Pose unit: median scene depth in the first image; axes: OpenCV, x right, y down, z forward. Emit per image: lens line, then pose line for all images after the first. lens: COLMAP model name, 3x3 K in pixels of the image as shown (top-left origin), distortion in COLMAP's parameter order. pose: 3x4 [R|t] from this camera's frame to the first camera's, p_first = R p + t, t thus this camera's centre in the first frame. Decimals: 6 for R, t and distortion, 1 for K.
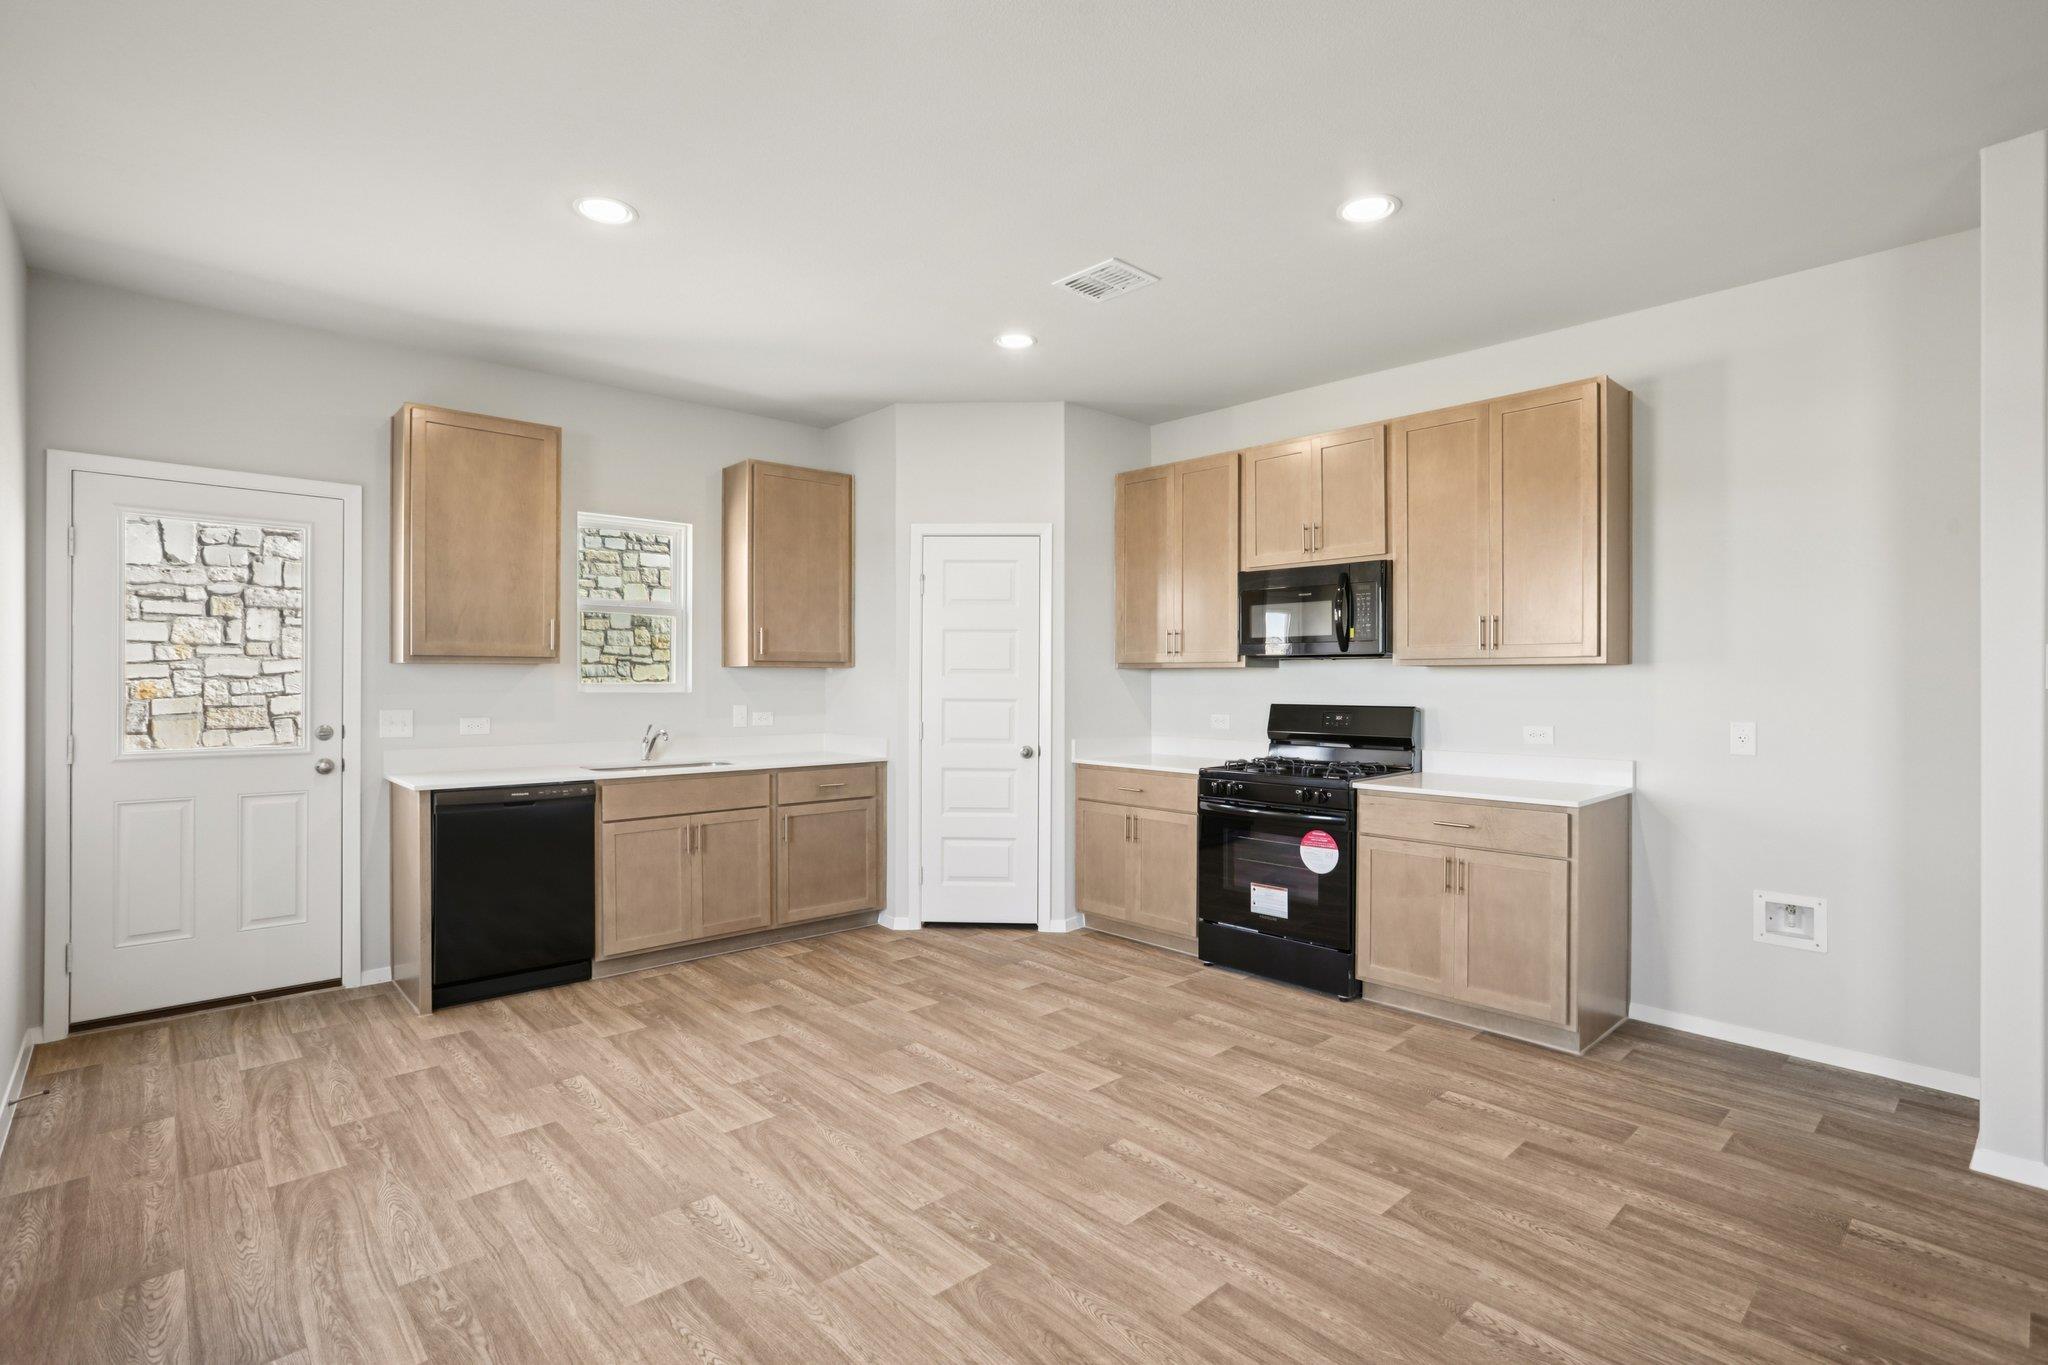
lens RADIAL K [[966.5, 0, 1039.4], [0, 966.5, 683.0], [0, 0, 1]] dist [-0.042986, 0.024024]
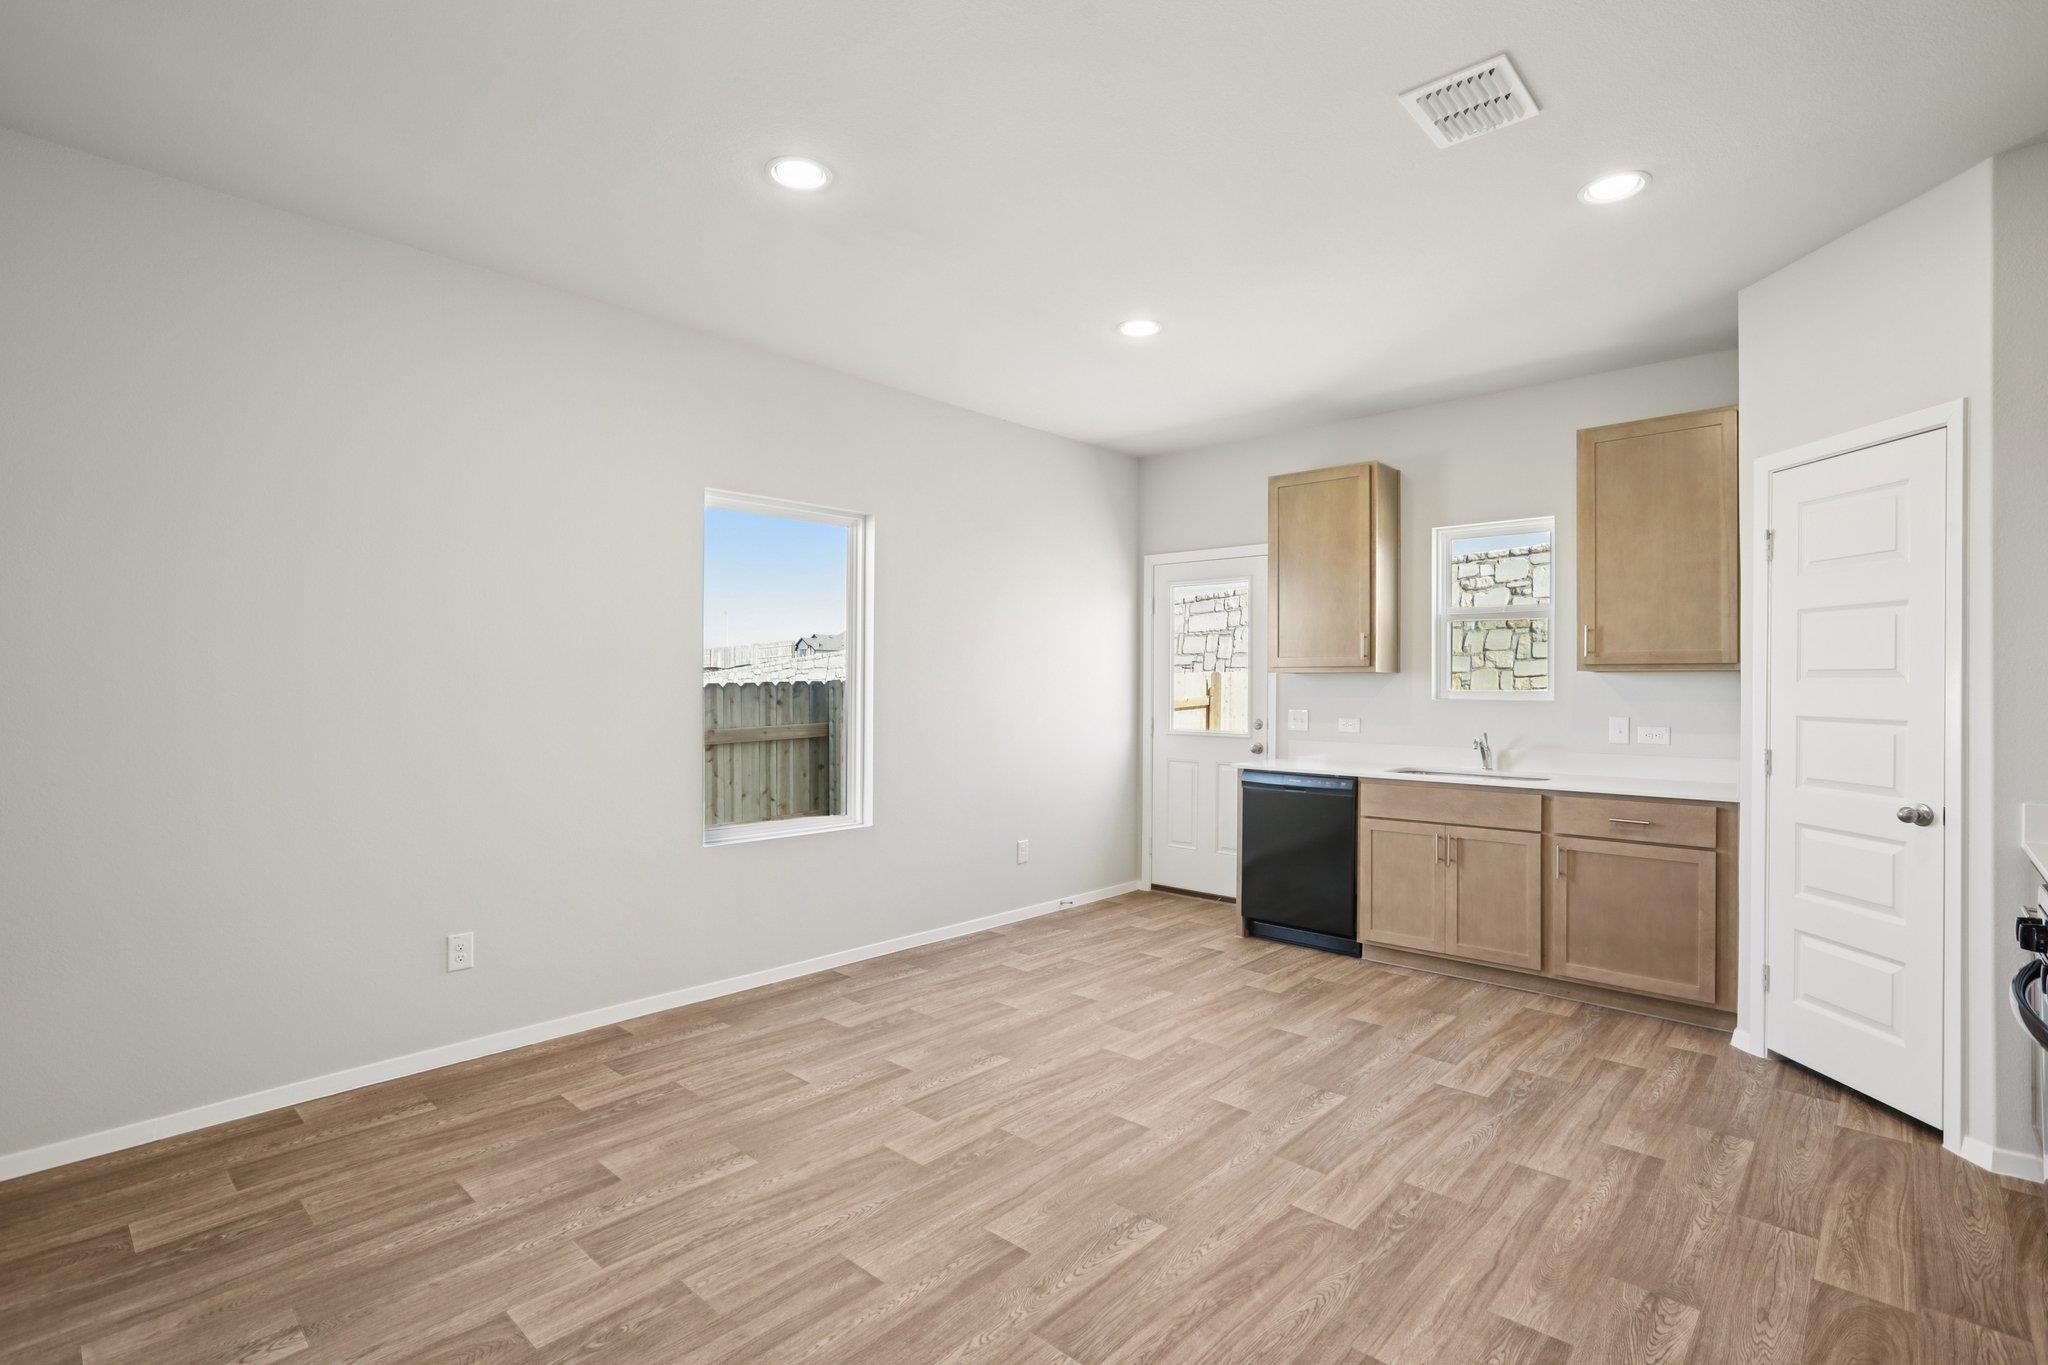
lens RADIAL K [[966.5, 0, 1039.4], [0, 966.5, 683.0], [0, 0, 1]] dist [-0.042986, 0.024024]
pose [[0.082930, -0.003801, -0.996548, 0.620346], [-0.007953, 0.999958, -0.004476, 0.000583], [0.996524, 0.008297, 0.082896, 0.549931]]
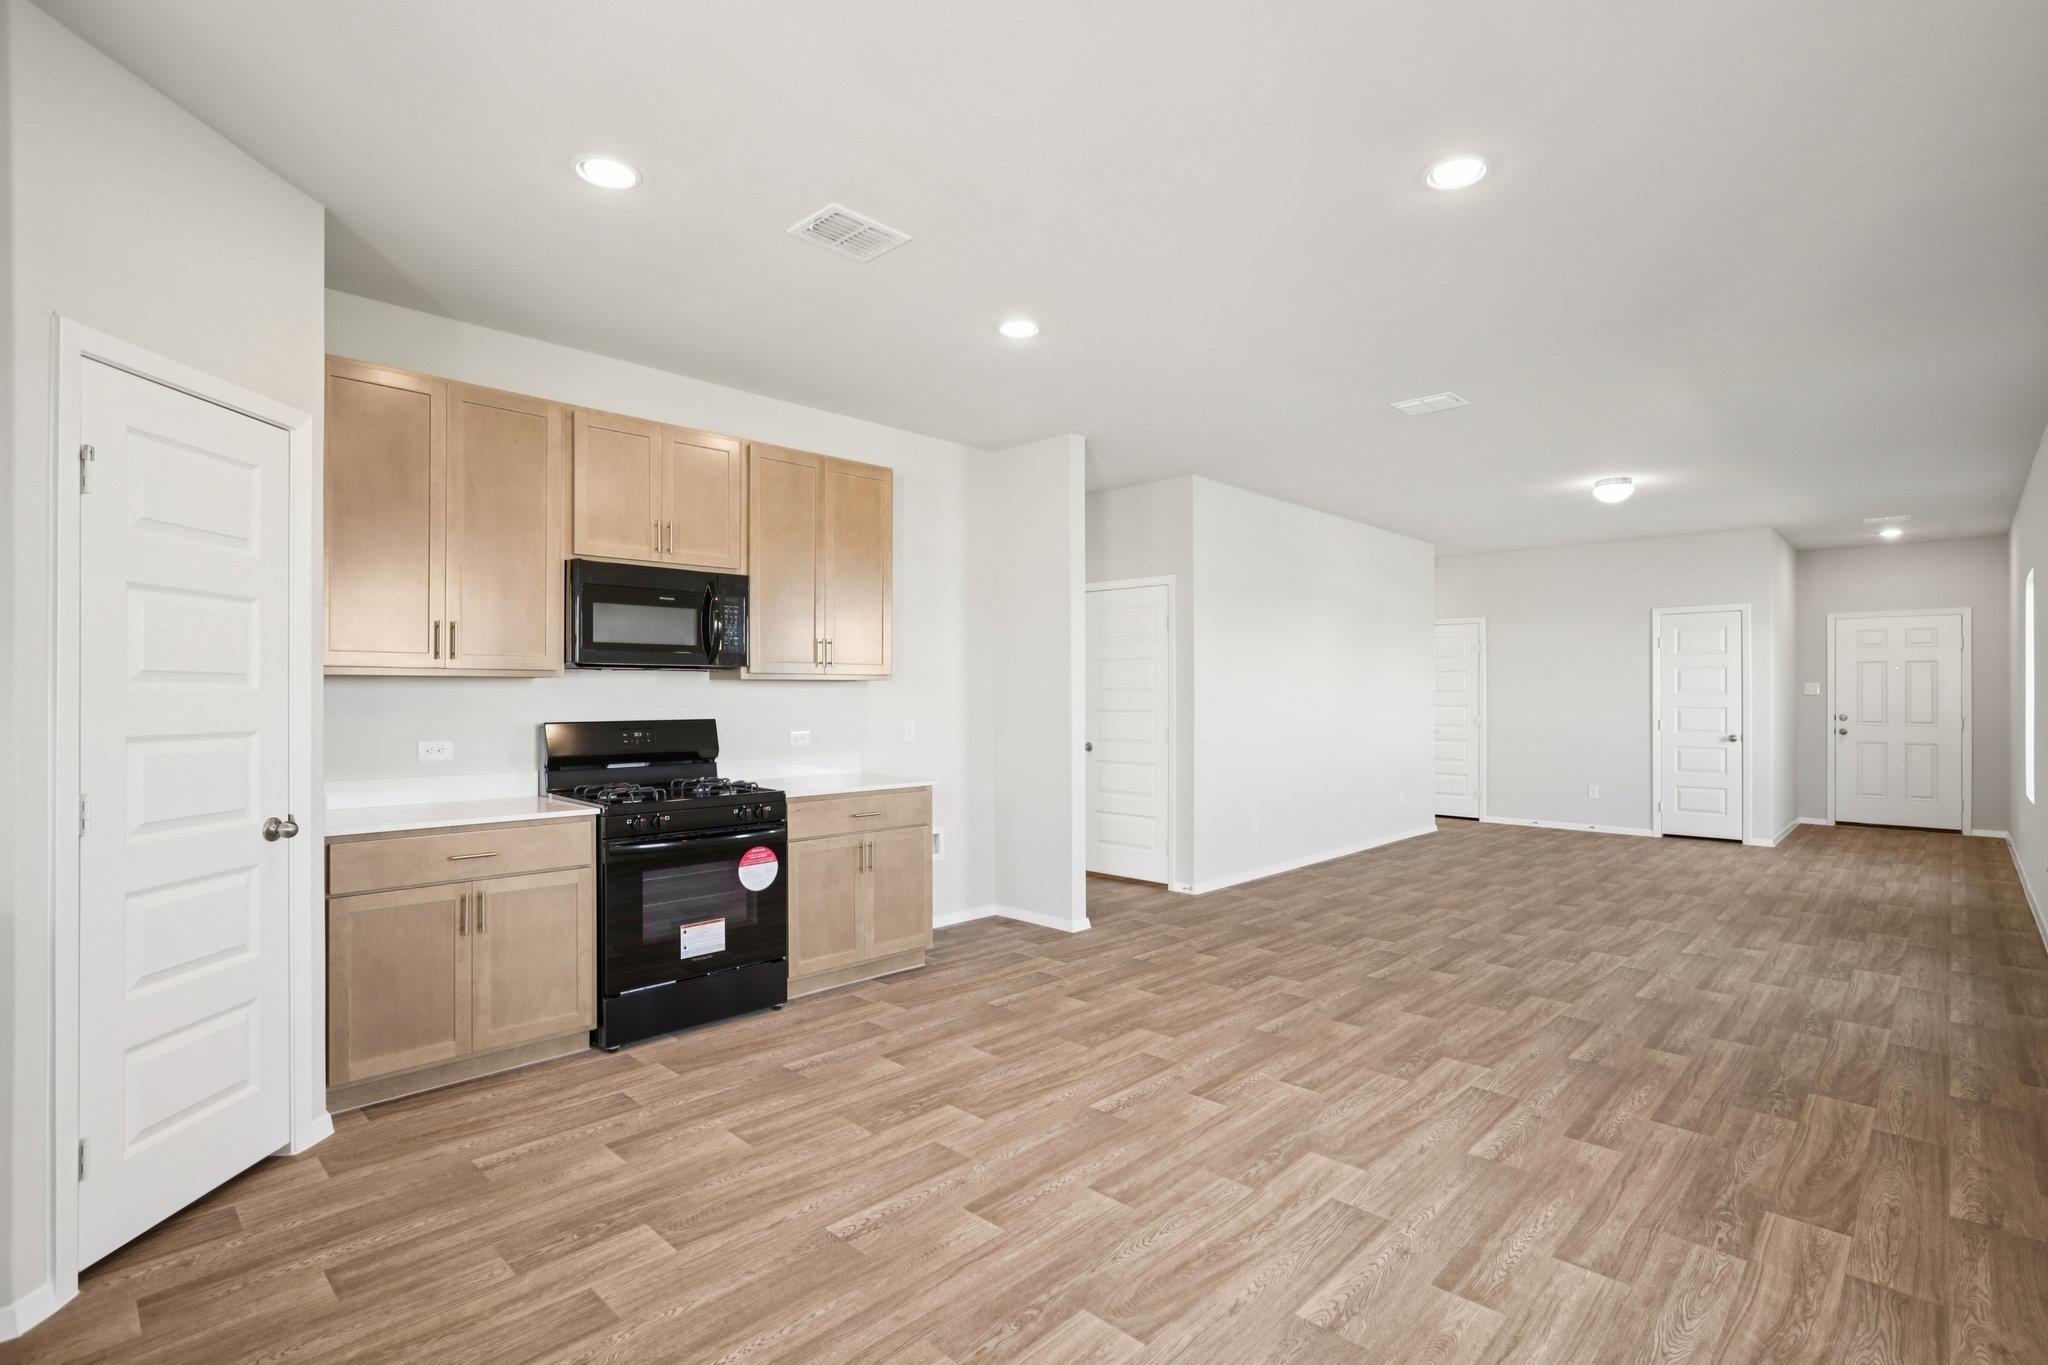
lens RADIAL K [[969.7, 0, 1022.3], [0, 969.7, 636.3], [0, 0, 1]] dist [-0.039466, 0.020147]
pose [[-0.040680, 0.055284, 0.997642, -0.716355], [0.003348, 0.998470, -0.055193, -0.007039], [-0.999167, 0.001095, -0.040803, 0.759337]]
